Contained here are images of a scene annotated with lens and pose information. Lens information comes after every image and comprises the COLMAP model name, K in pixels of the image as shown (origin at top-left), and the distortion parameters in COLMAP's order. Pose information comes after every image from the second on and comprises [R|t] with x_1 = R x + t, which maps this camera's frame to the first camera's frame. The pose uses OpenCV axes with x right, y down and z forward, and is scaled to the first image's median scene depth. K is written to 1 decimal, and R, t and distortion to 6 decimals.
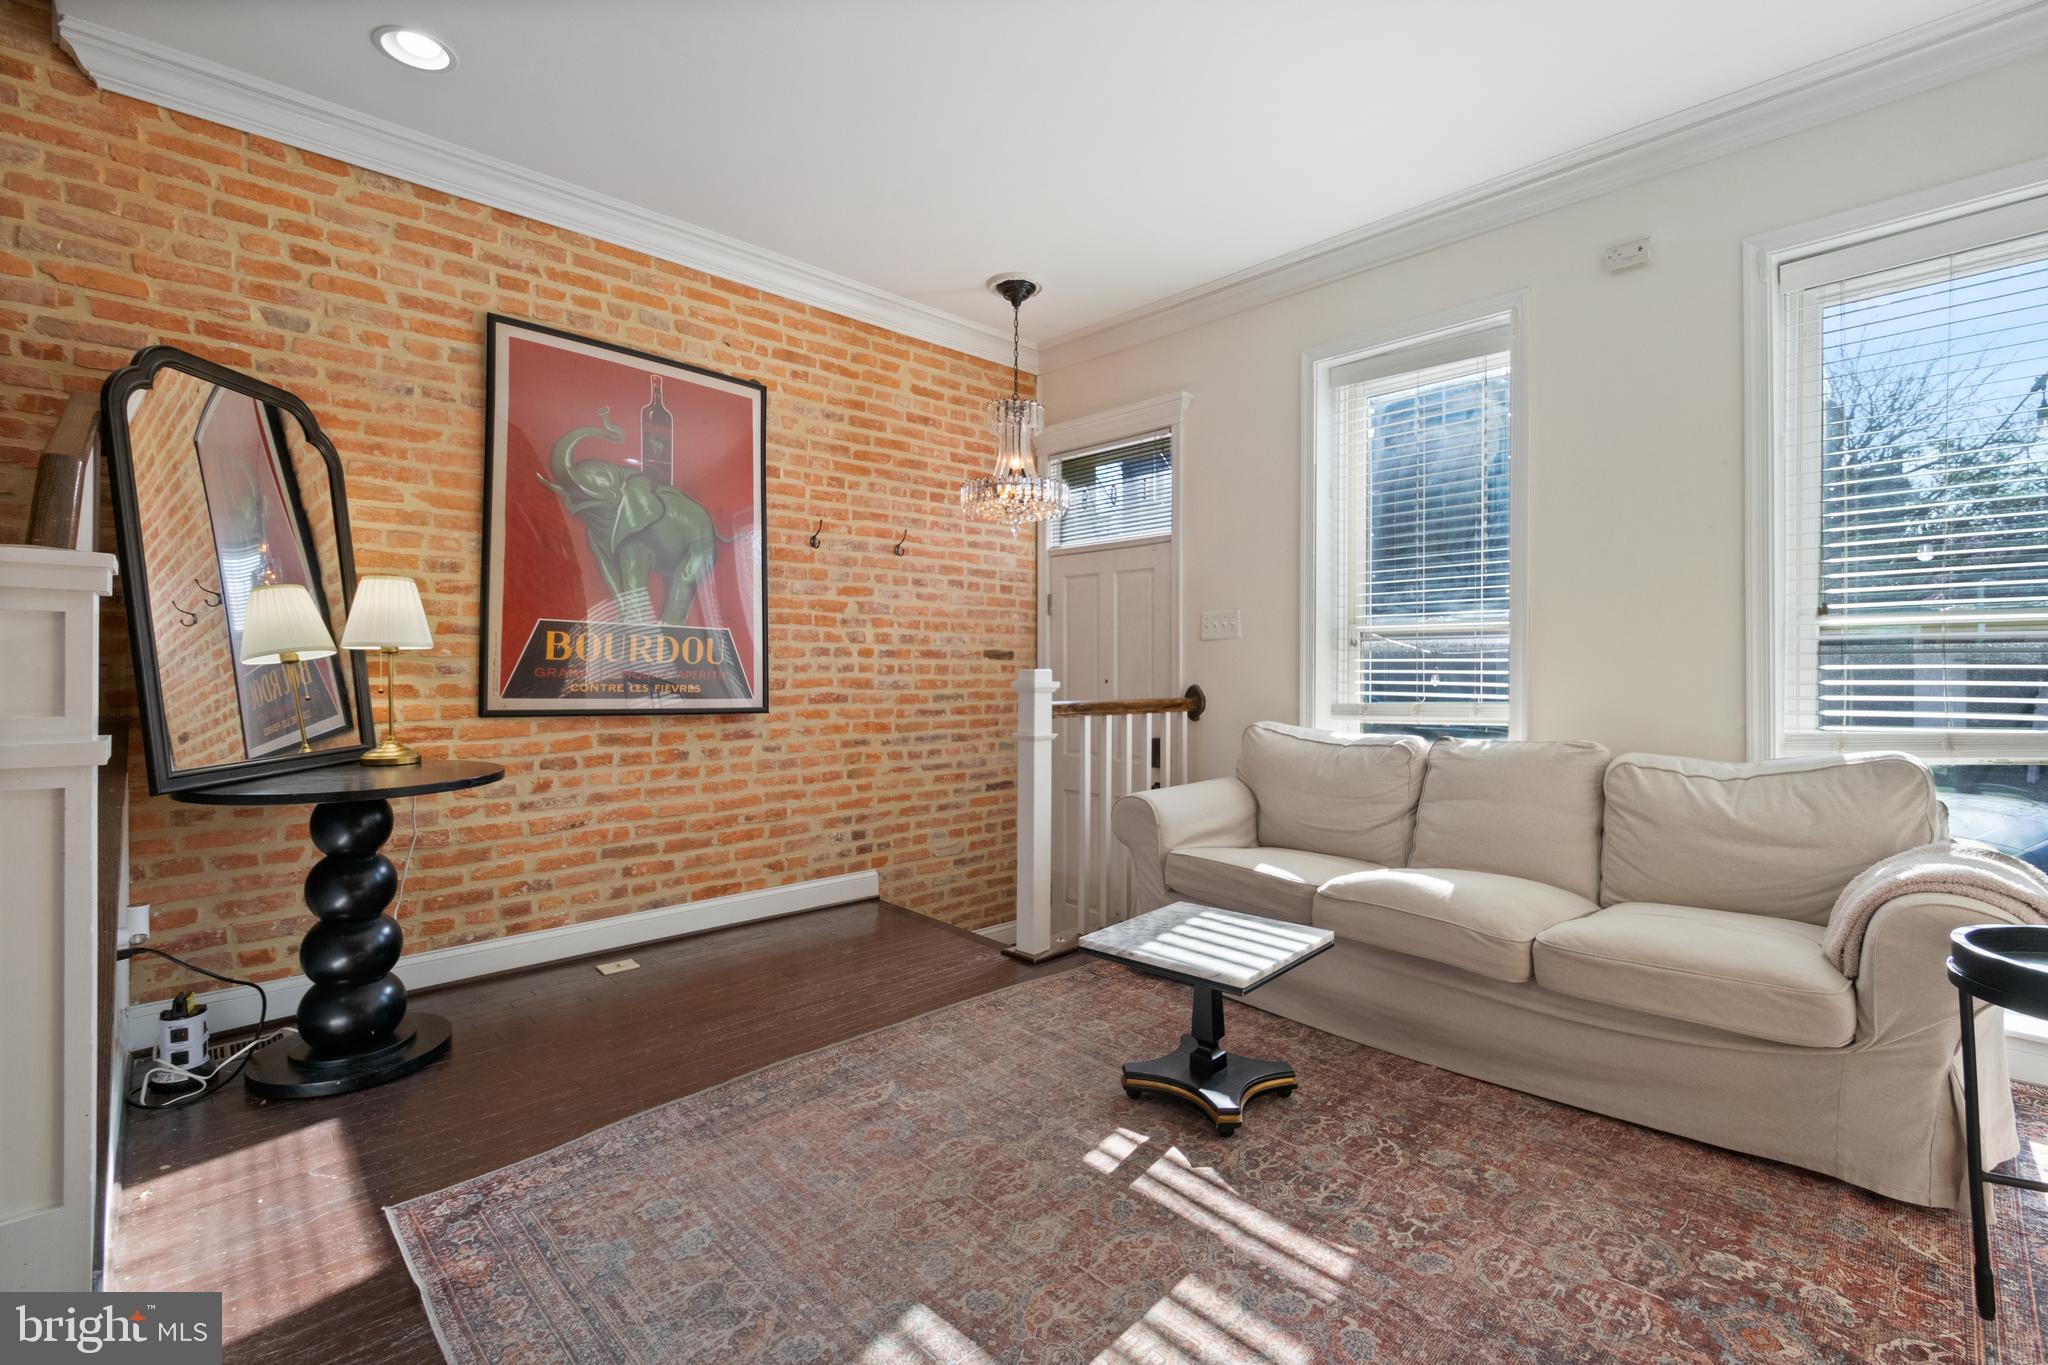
lens RADIAL K [[909.3, 0, 1024.0], [0, 909.3, 682.5], [0, 0, 1]] dist [0.005805, -0.001261]
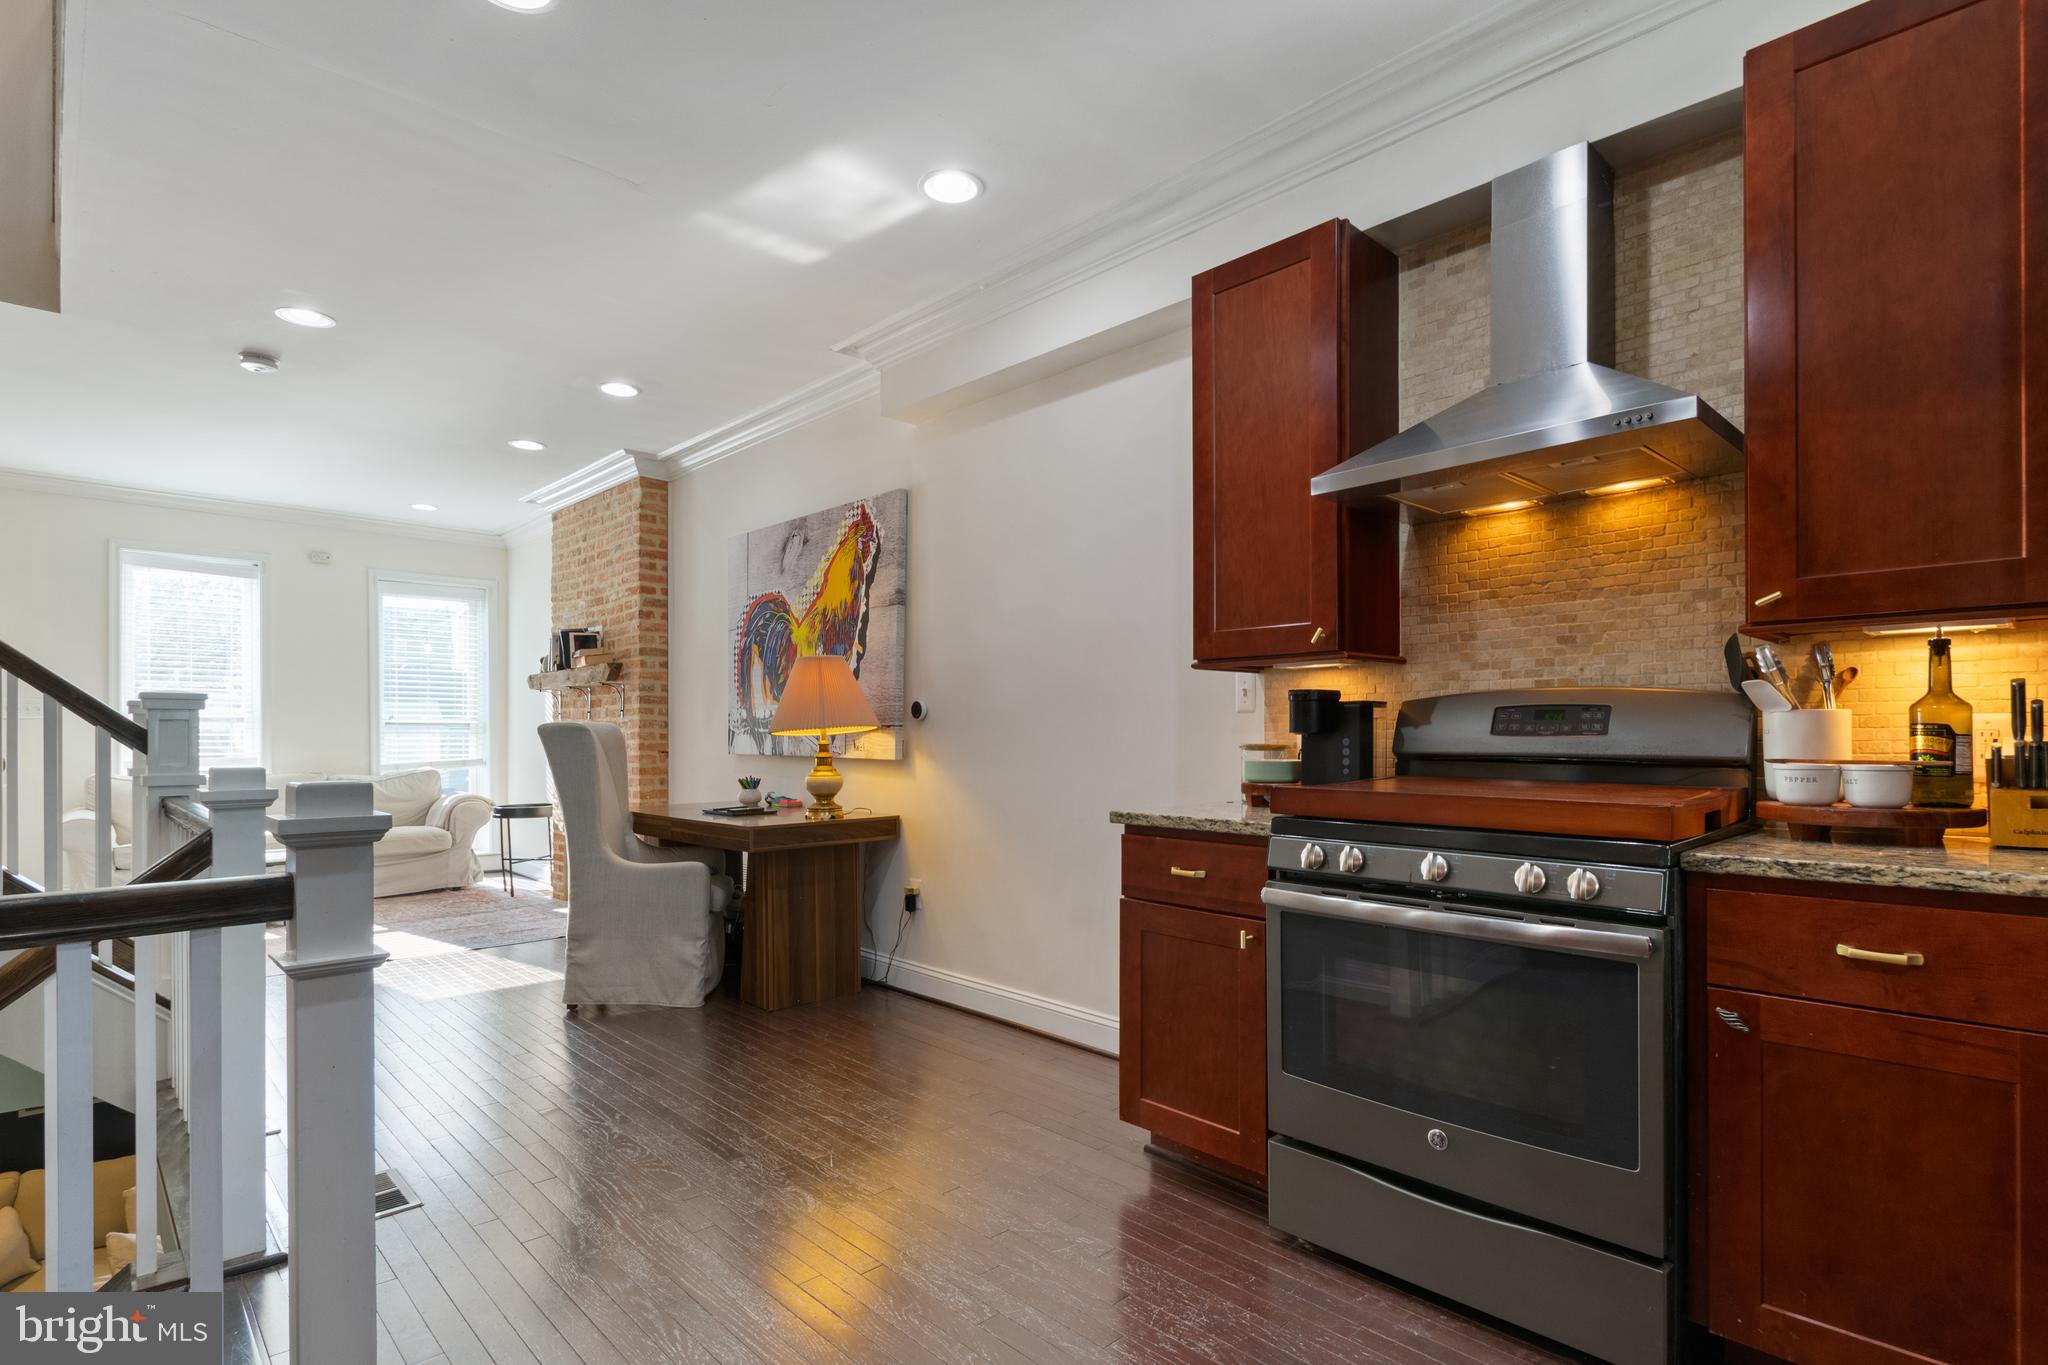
lens RADIAL K [[1034.6, 0, 1027.7], [0, 1034.6, 749.1], [0, 0, 1]] dist [0.000489, -0.000003]
pose [[0.018023, -0.005501, 0.999822, -1.476578], [0.010544, 0.999930, 0.005311, 0.012758], [-0.999782, 0.010447, 0.018080, -0.630238]]
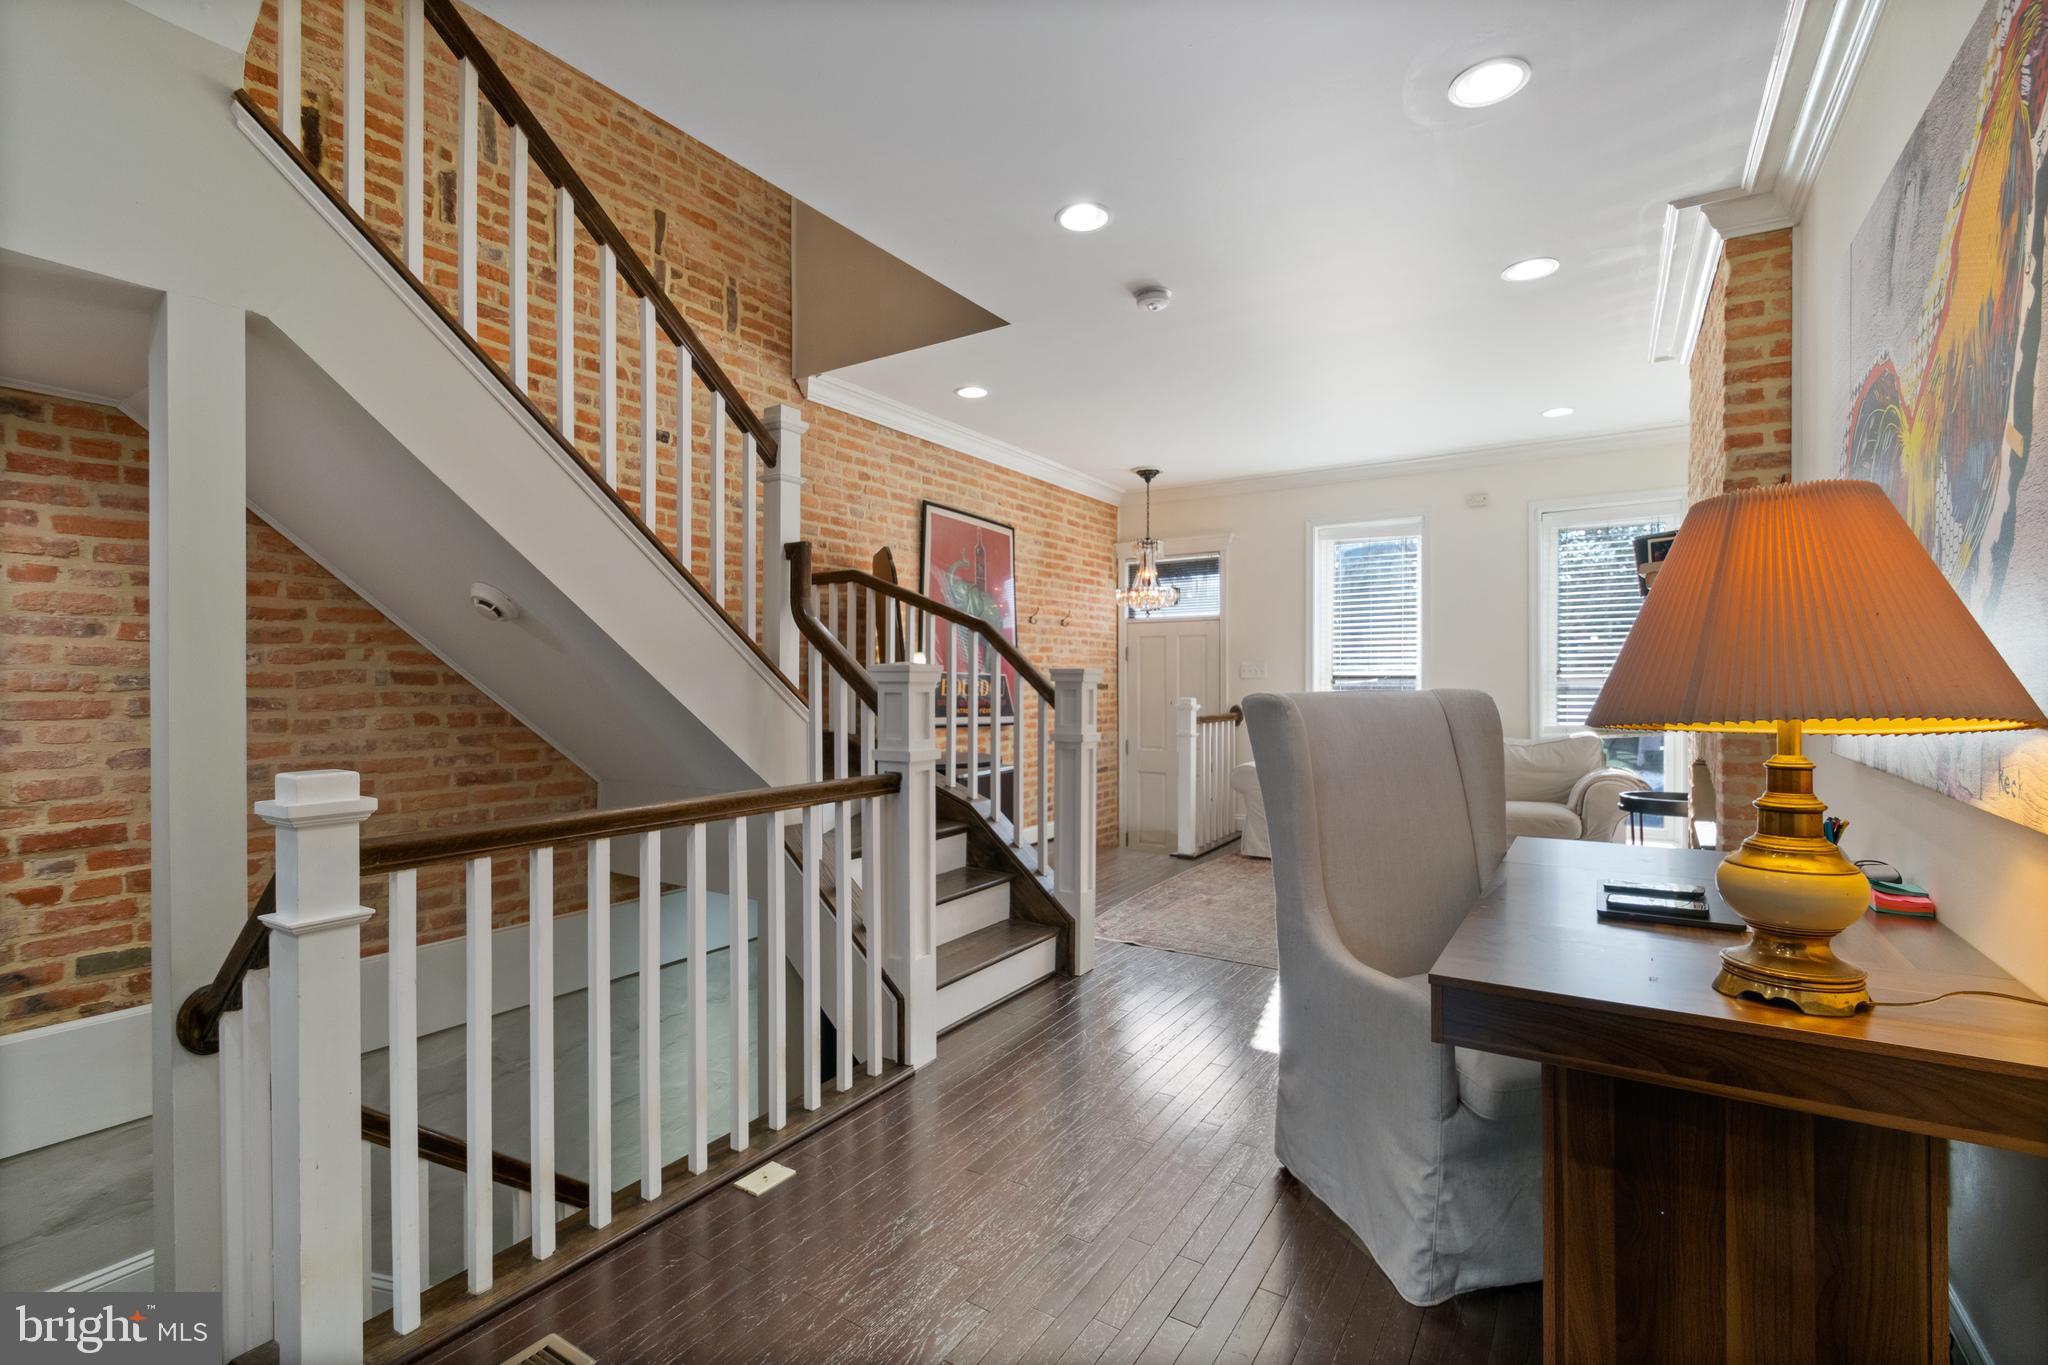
lens RADIAL K [[921.0, 0, 1015.8], [0, 921.0, 702.4], [0, 0, 1]] dist [-0.001707, -0.001359]
pose [[0.973050, -0.008322, 0.230443, -0.675894], [0.007365, 0.999960, 0.005015, -0.016174], [-0.230476, -0.003182, 0.973073, -0.637876]]
